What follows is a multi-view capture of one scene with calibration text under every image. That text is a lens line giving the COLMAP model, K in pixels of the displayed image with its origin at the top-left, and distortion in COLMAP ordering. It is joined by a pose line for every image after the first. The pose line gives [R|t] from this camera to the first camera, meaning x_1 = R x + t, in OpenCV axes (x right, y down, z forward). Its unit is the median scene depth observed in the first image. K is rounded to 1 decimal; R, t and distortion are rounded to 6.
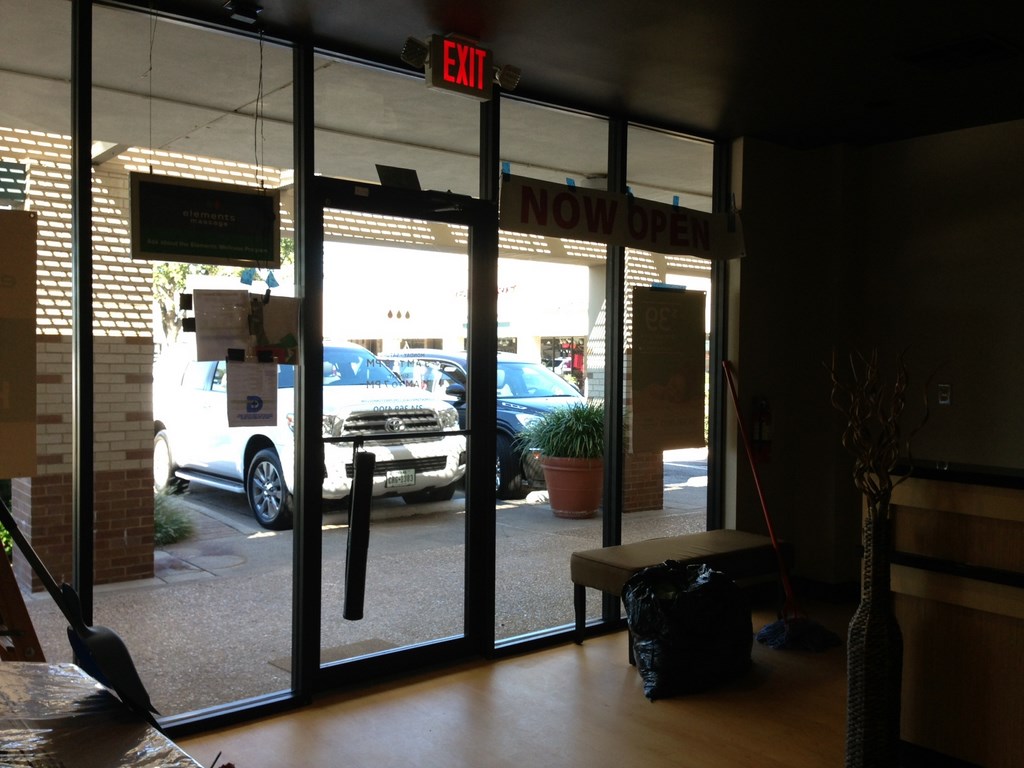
lens RADIAL K [[937.7, 0, 507.5], [0, 937.7, 376.3], [0, 0, 1]] dist [0.057513, 0.000000]
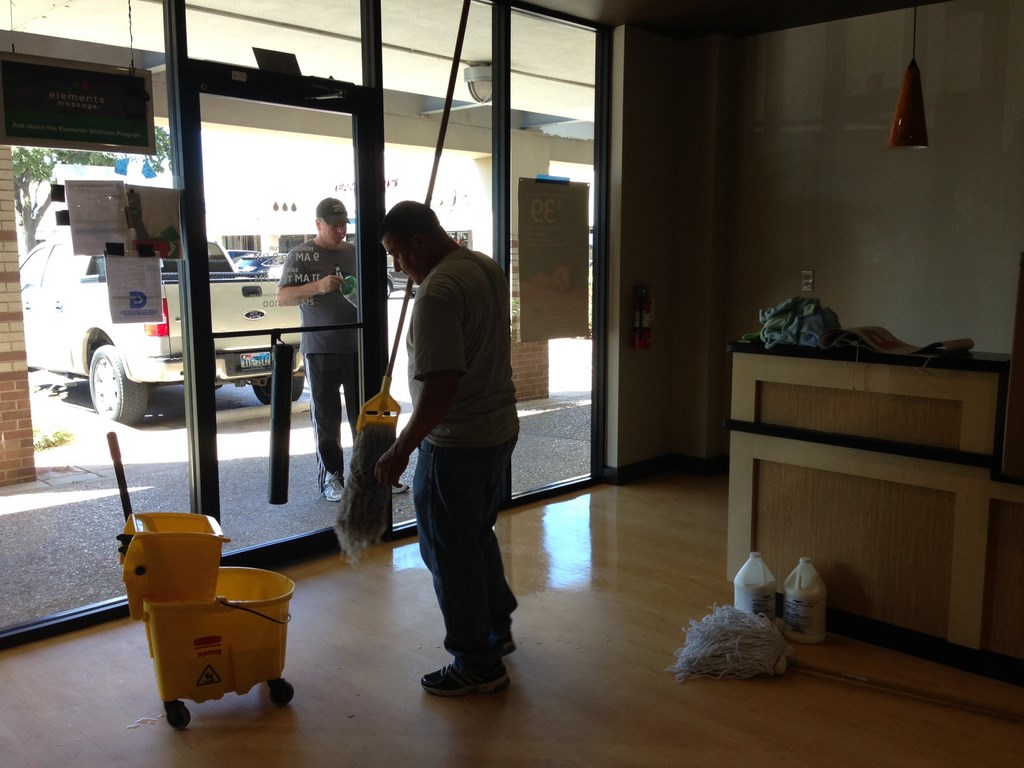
lens RADIAL K [[937.7, 0, 507.8], [0, 937.7, 384.7], [0, 0, 1]] dist [0.057513, 0.000000]
pose [[0.992445, -0.029213, 0.119158, -0.006021], [0.014796, 0.992648, 0.120126, 0.004186], [-0.121791, -0.117455, 0.985582, -0.025849]]
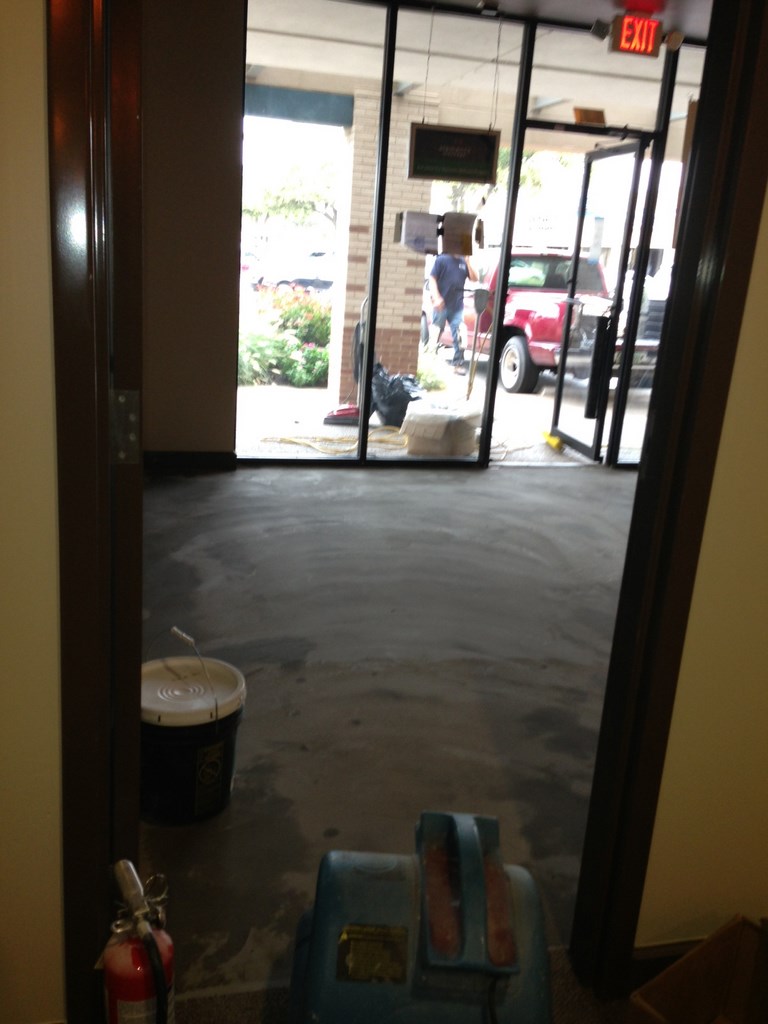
lens RADIAL K [[937.7, 0, 389.0], [0, 937.7, 504.5], [0, 0, 1]] dist [0.057513, 0.000000]
pose [[0.914683, 0.155963, -0.372869, 0.218748], [-0.067539, 0.968558, 0.239446, 0.029083], [0.398489, -0.193834, 0.896457, -0.481227]]
